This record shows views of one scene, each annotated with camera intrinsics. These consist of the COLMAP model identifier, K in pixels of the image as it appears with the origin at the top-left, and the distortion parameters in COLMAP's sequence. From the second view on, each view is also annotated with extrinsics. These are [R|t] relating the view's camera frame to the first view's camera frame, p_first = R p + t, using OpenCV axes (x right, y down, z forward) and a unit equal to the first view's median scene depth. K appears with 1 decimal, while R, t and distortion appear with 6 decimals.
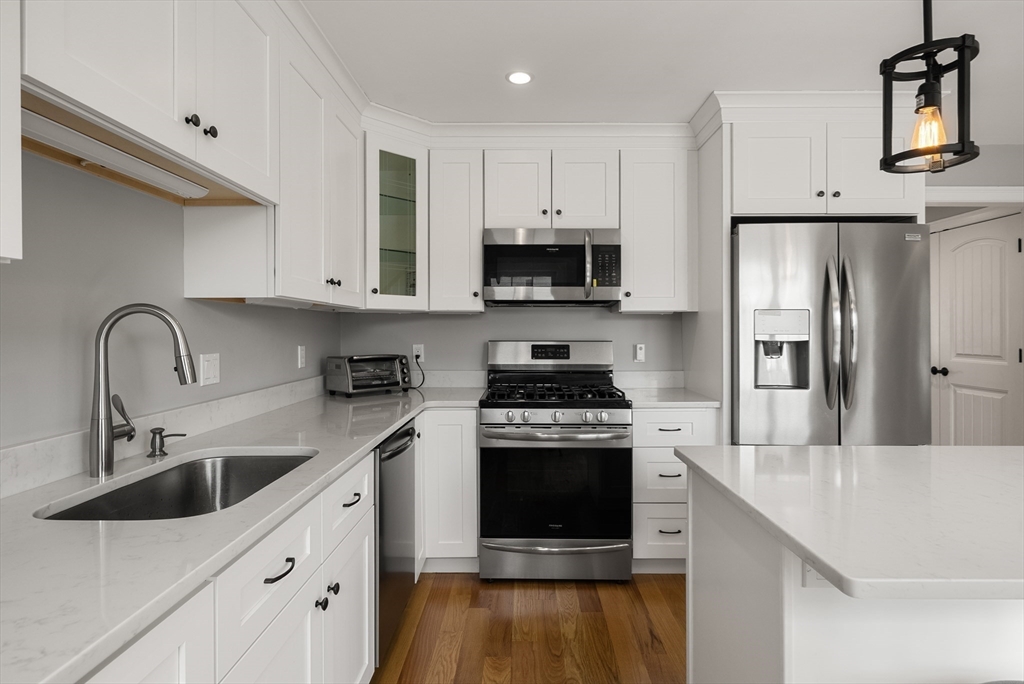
lens RADIAL K [[529.6, 0, 522.2], [0, 529.6, 329.9], [0, 0, 1]] dist [-0.001603, -0.000421]
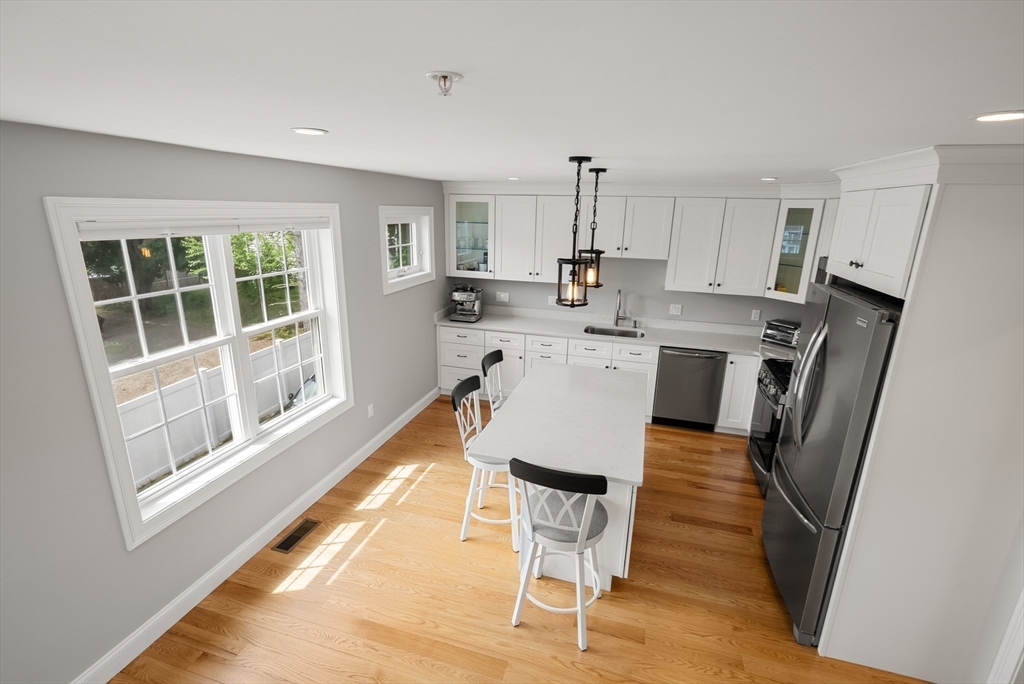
lens RADIAL K [[472.8, 0, 508.1], [0, 472.8, 342.3], [0, 0, 1]] dist [0.001680, -0.000756]
pose [[-0.281599, 0.259423, -0.923797, 1.601536], [-0.020877, 0.960874, 0.276199, -0.340684], [0.959305, 0.097063, -0.265165, 0.597096]]
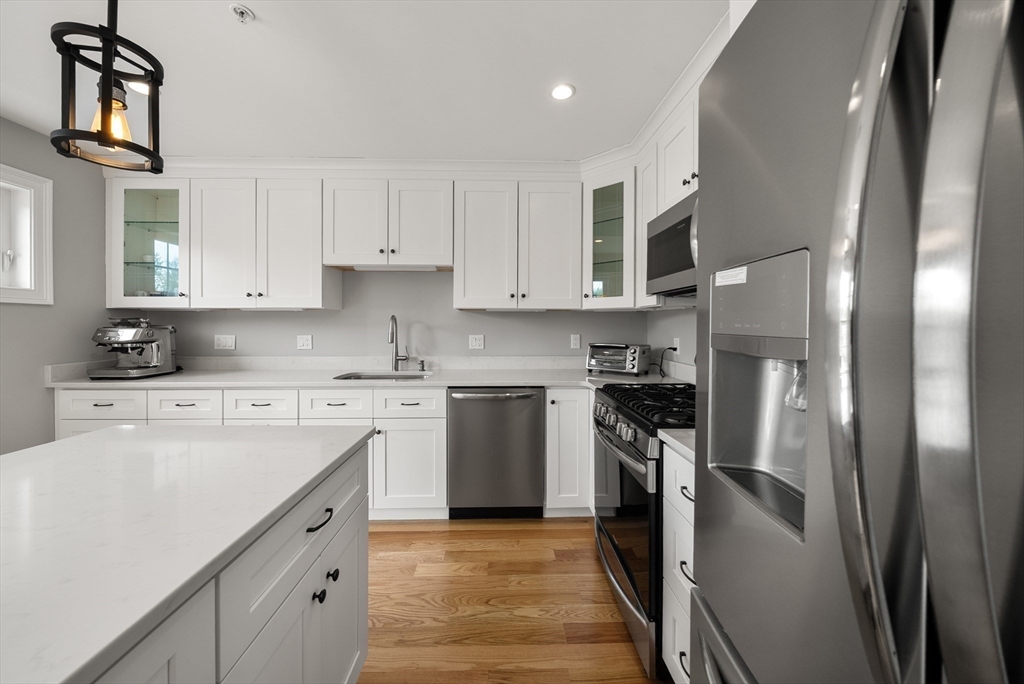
lens RADIAL K [[367.1, 0, 509.3], [0, 367.1, 326.0], [0, 0, 1]] dist [-0.006113, -0.000032]
pose [[0.029136, 0.006035, -0.999557, 0.680740], [-0.001899, 0.999980, 0.005983, -0.000818], [0.999574, 0.001724, 0.029147, 0.796030]]
